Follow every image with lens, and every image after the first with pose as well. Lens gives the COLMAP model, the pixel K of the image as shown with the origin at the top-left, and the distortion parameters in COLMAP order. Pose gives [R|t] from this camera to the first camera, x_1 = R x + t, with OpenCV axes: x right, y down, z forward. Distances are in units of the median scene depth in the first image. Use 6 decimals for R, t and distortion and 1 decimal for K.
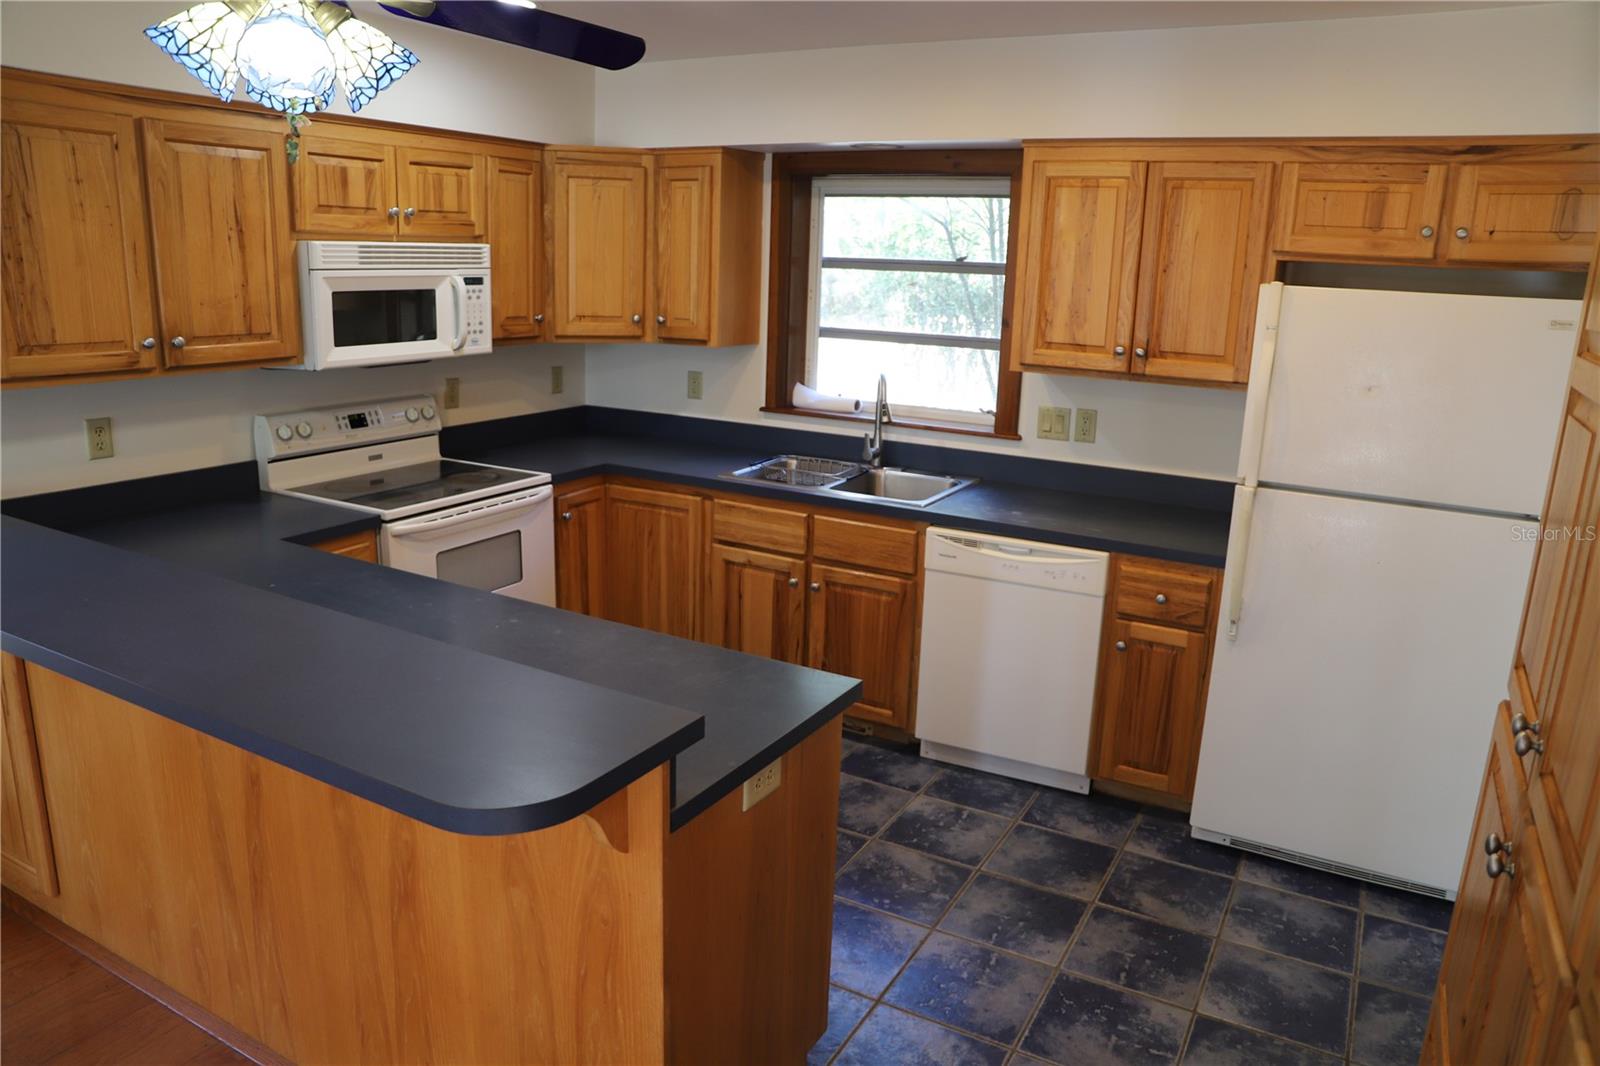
lens RADIAL K [[1089.9, 0, 800.0], [0, 1089.9, 533.0], [0, 0, 1]] dist [-0.146362, 0.106039]
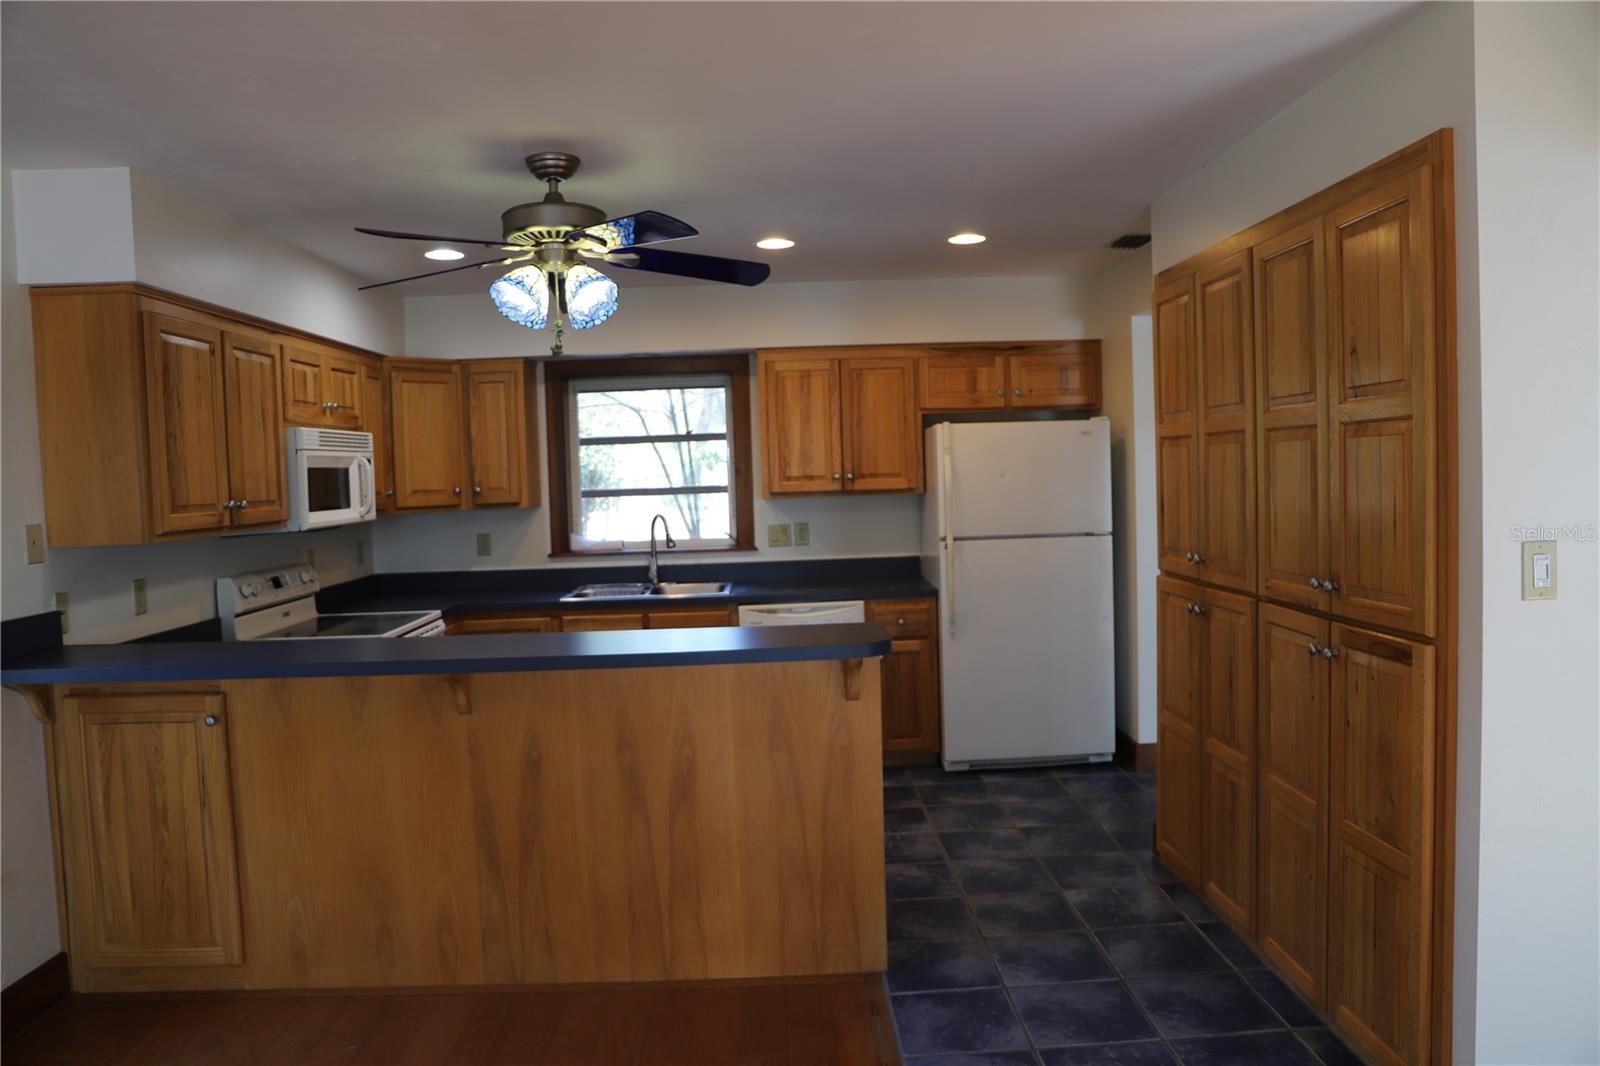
lens RADIAL K [[1089.9, 0, 800.0], [0, 1089.9, 533.0], [0, 0, 1]] dist [-0.146362, 0.106039]
pose [[0.855087, -0.088928, 0.510801, -0.534305], [0.183433, 0.973353, -0.137612, 0.111779], [-0.484951, 0.211368, 0.848614, -0.289082]]
